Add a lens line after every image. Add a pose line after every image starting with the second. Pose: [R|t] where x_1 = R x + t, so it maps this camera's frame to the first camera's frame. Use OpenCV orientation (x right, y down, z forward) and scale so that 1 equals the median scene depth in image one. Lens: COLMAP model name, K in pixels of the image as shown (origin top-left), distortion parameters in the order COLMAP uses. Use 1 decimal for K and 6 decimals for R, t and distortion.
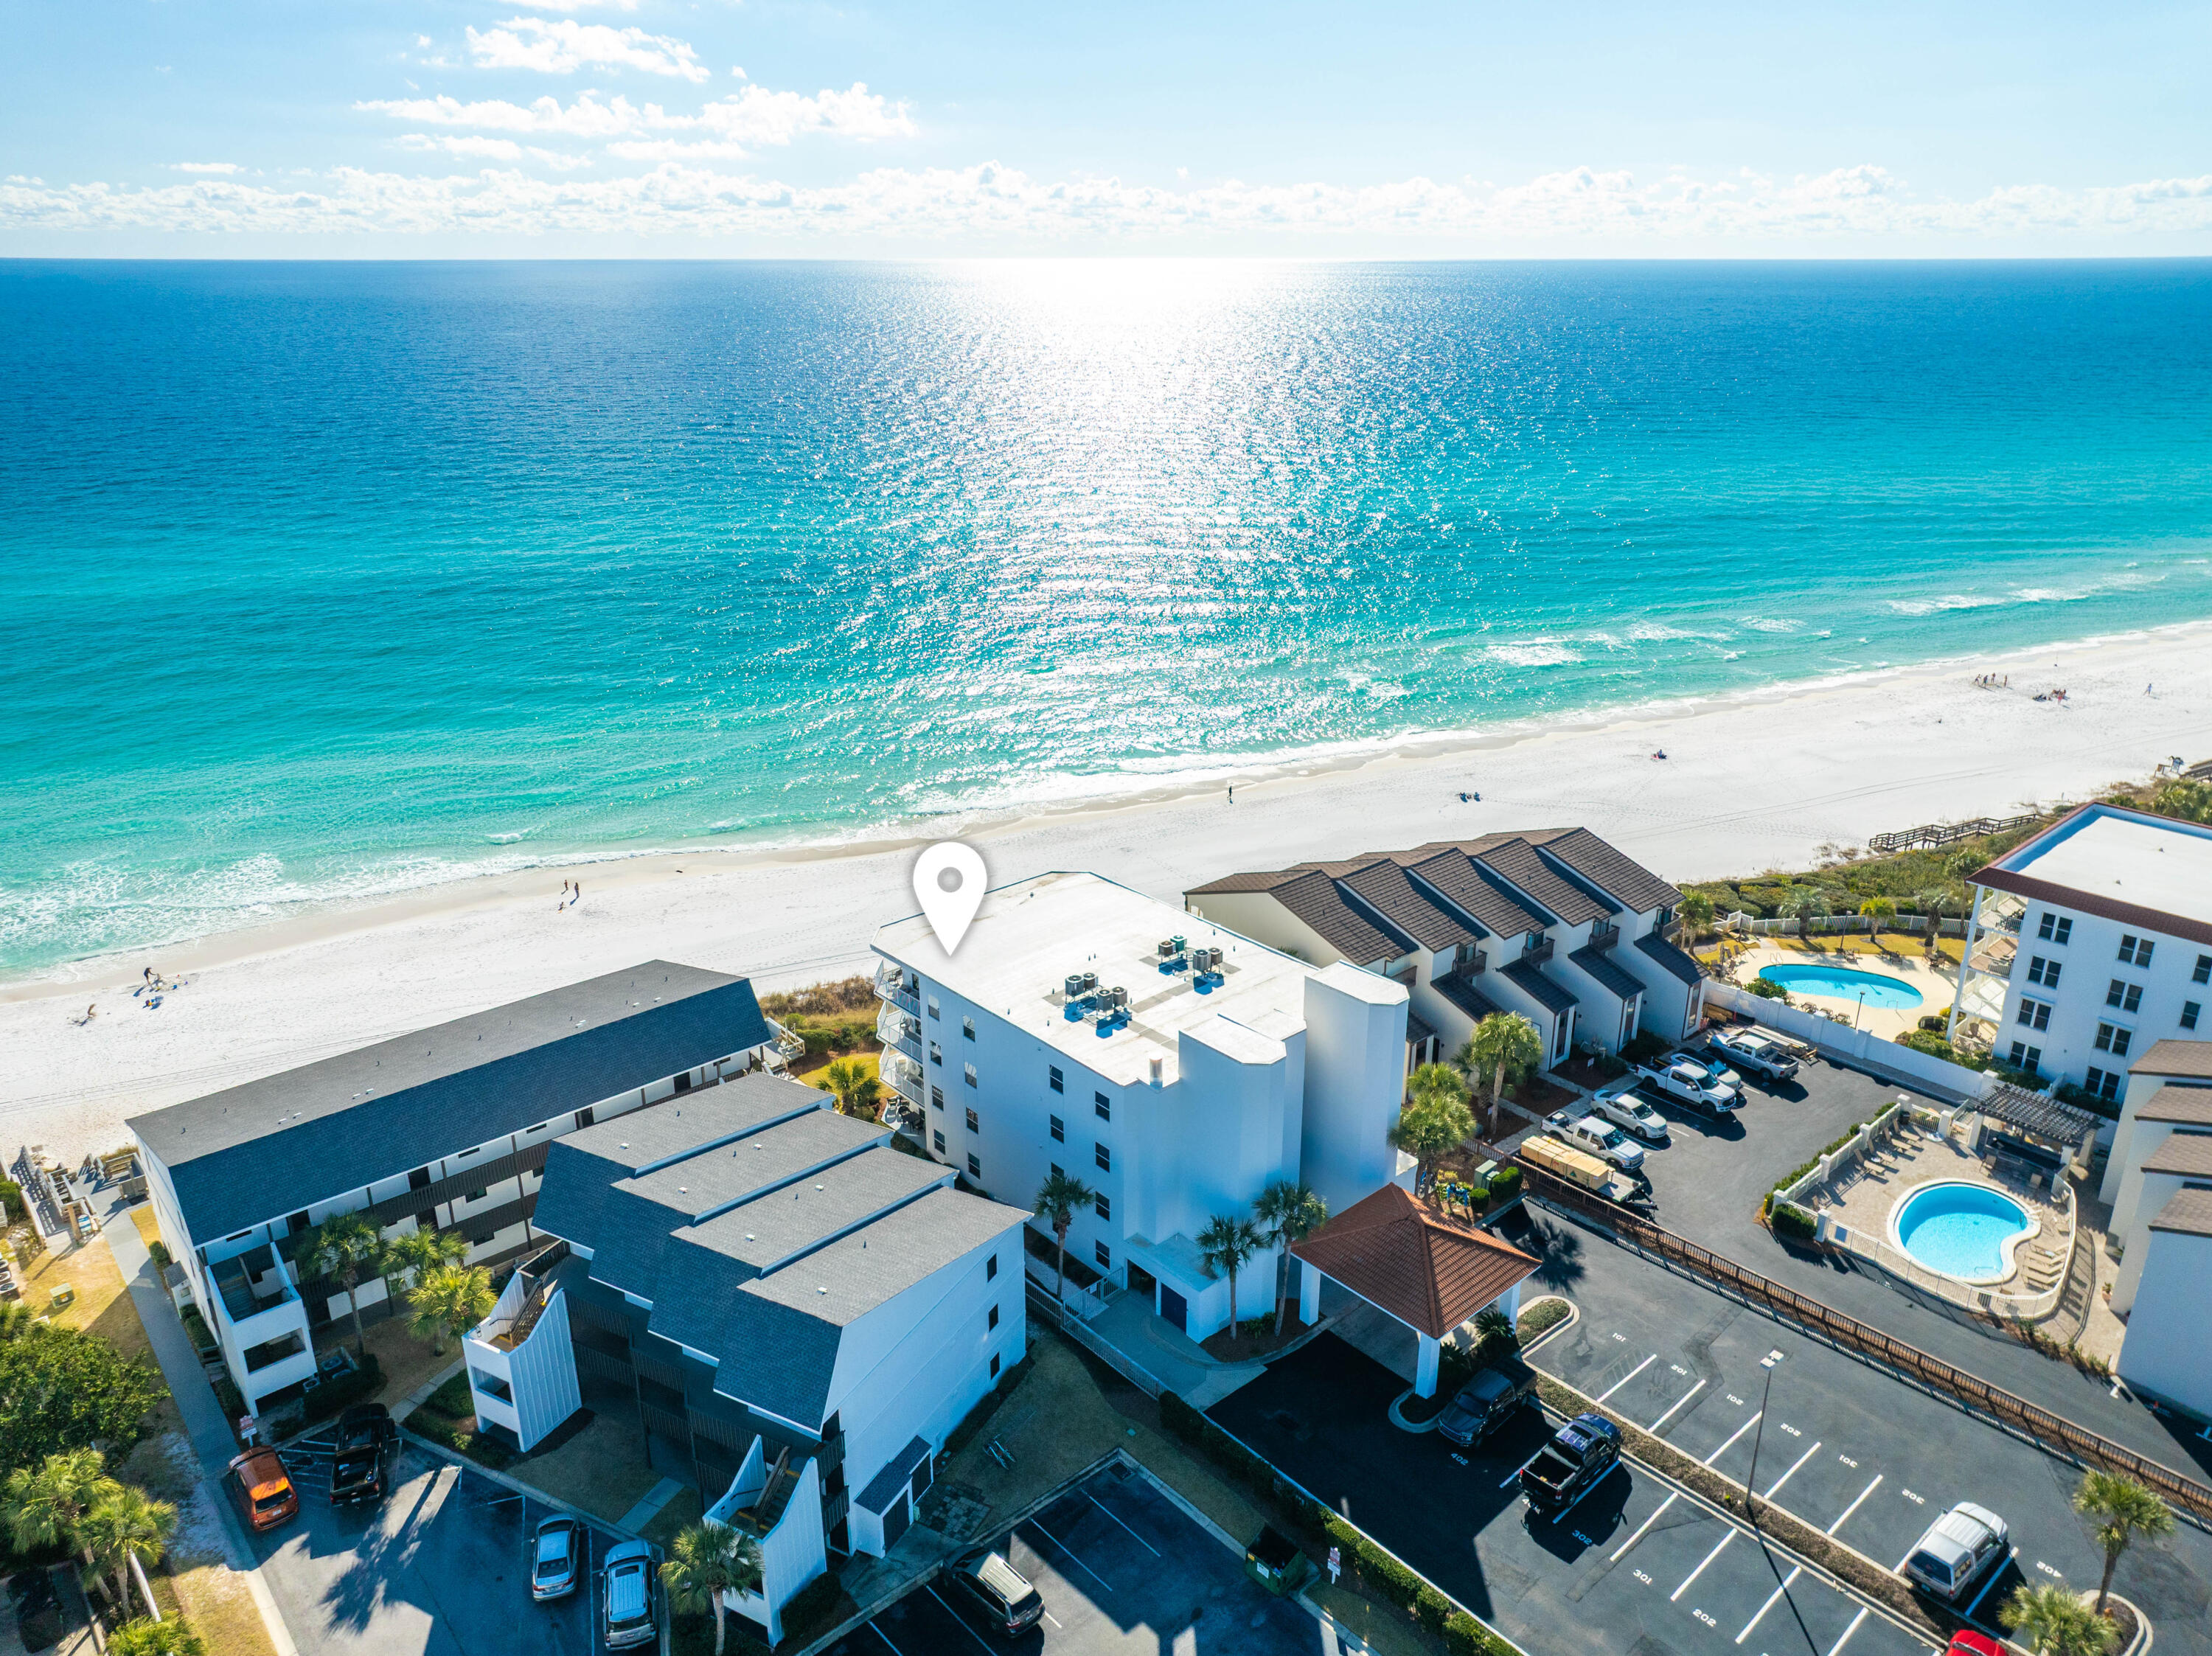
lens RADIAL K [[1529.3, 0, 1106.0], [0, 1529.3, 828.0], [0, 0, 1]] dist [0.000917, 0.000885]
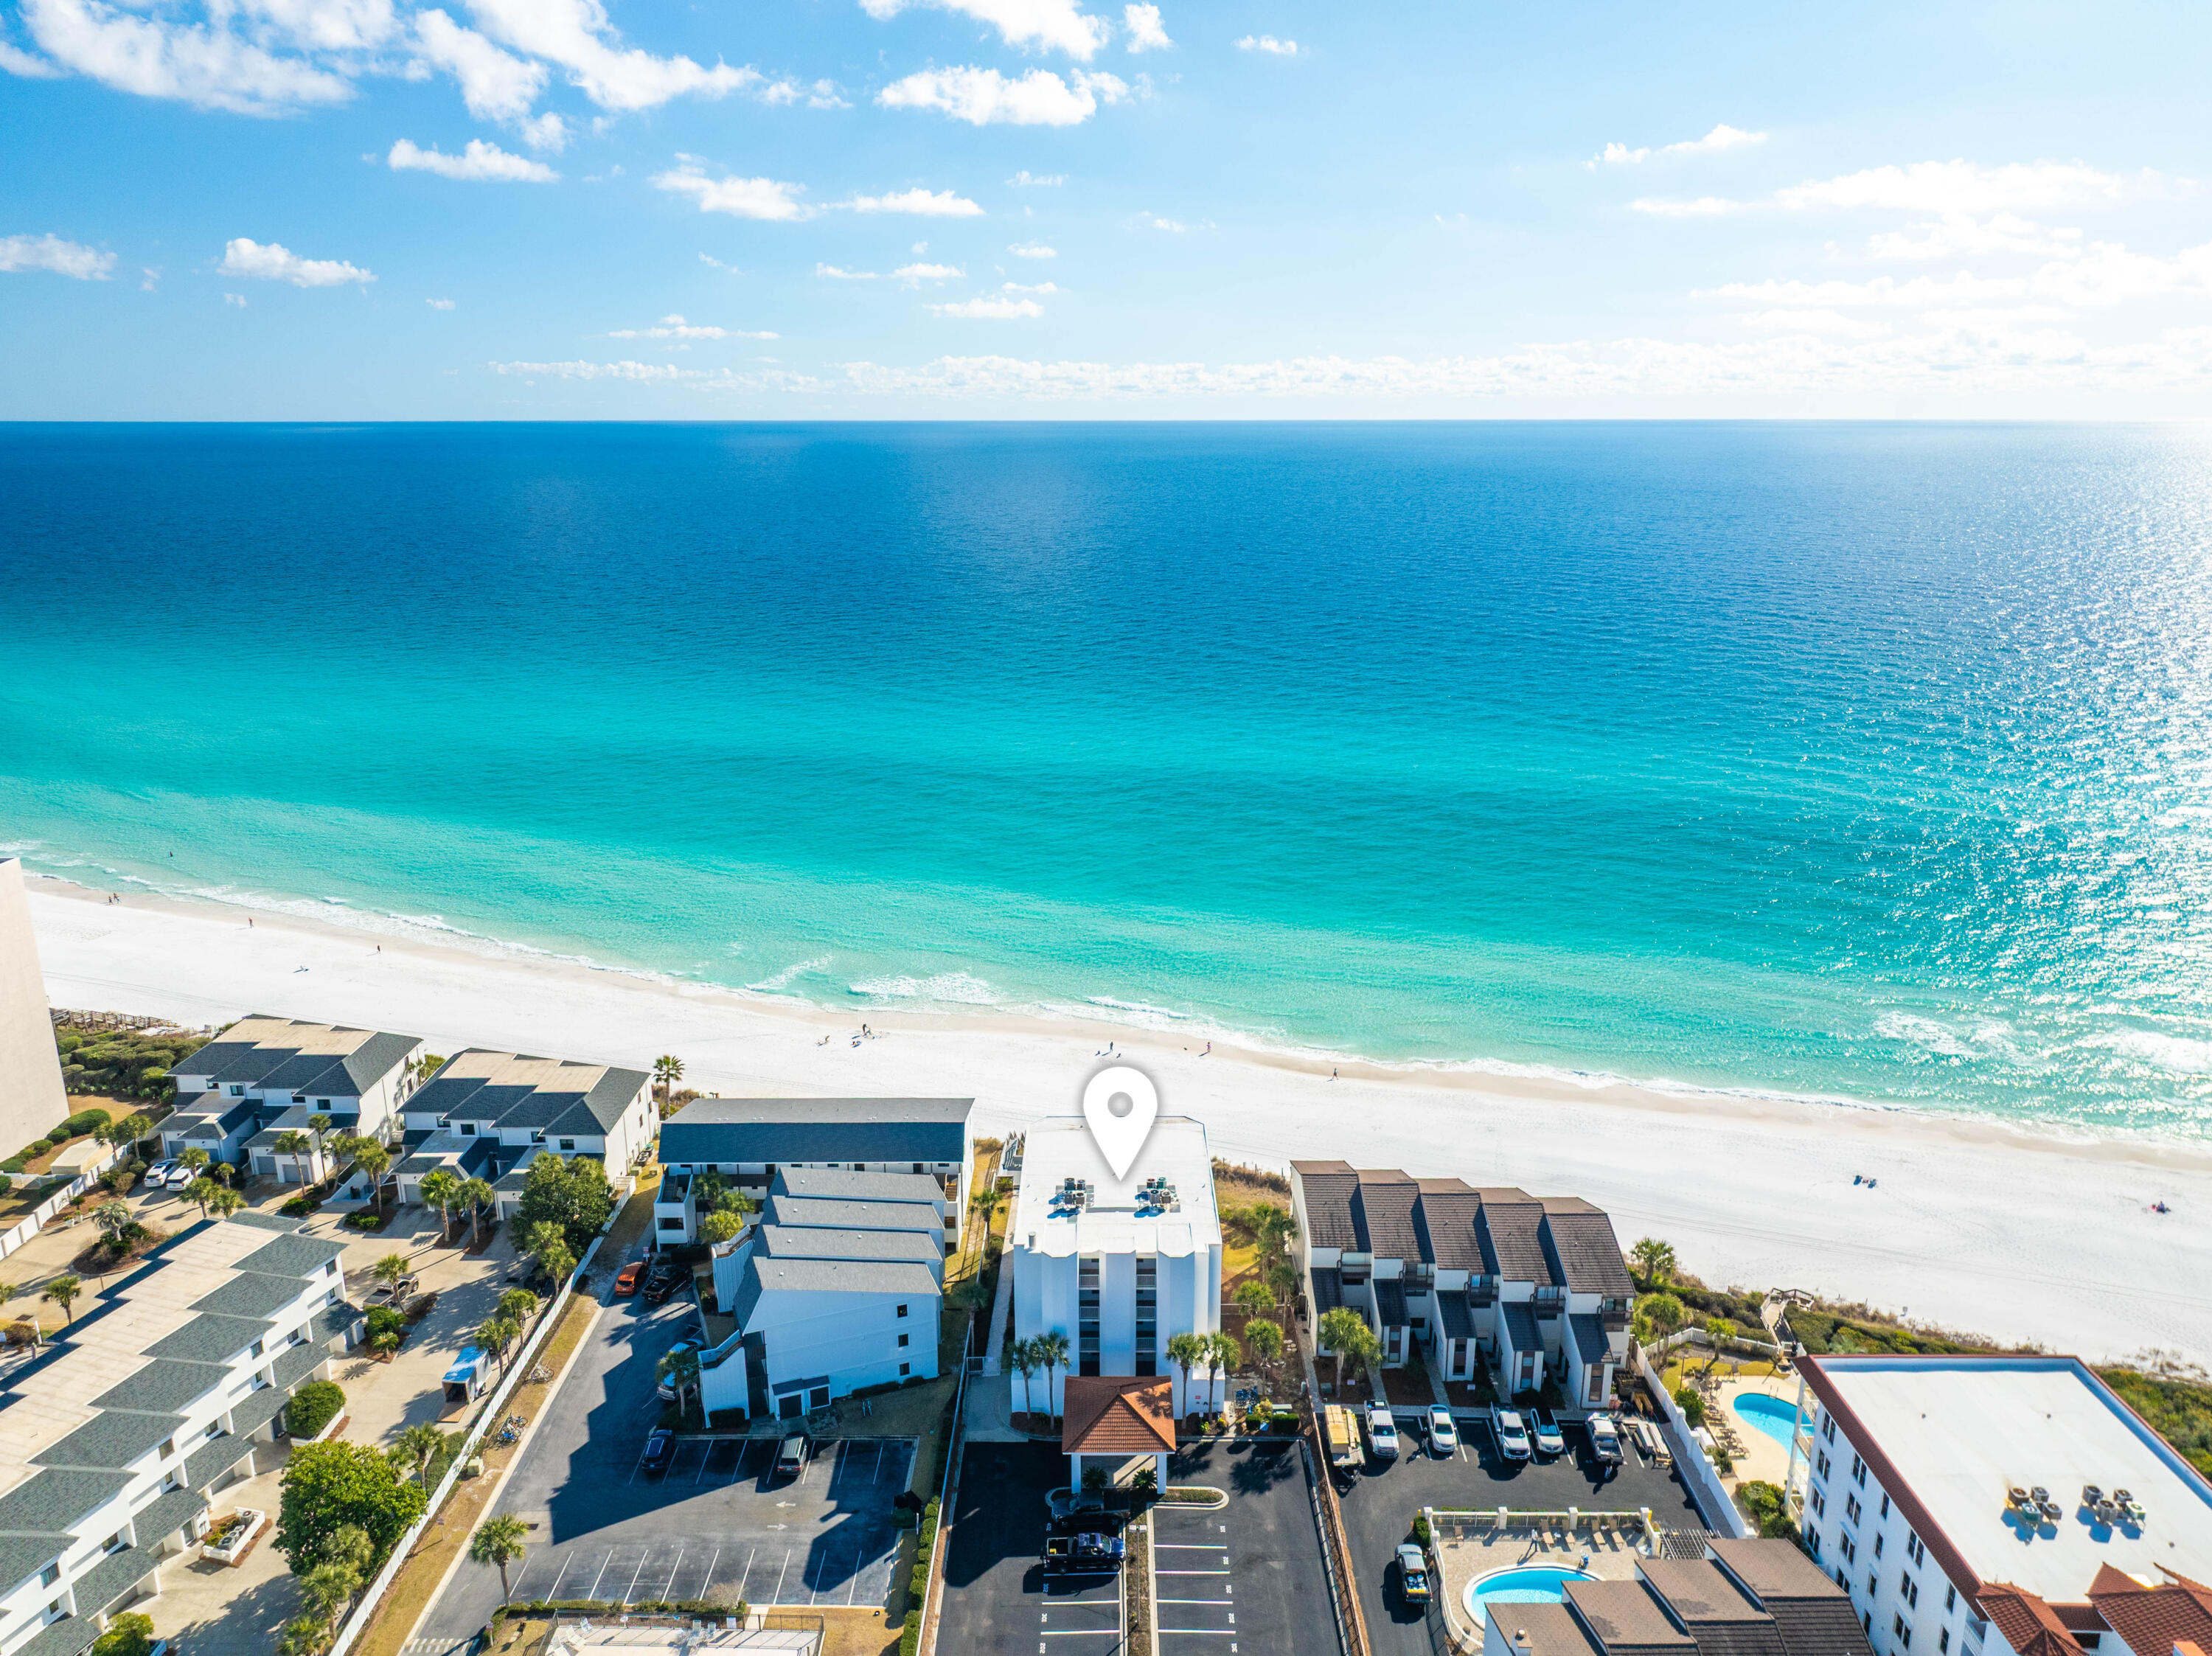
lens RADIAL K [[1536.1, 0, 1106.0], [0, 1536.1, 828.0], [0, 0, 1]] dist [0.014502, -0.028184]
pose [[0.747051, 0.170452, -0.642543, 1.019667], [-0.228526, 0.973509, -0.007445, -0.268947], [0.624252, 0.152399, 0.766214, -0.287494]]
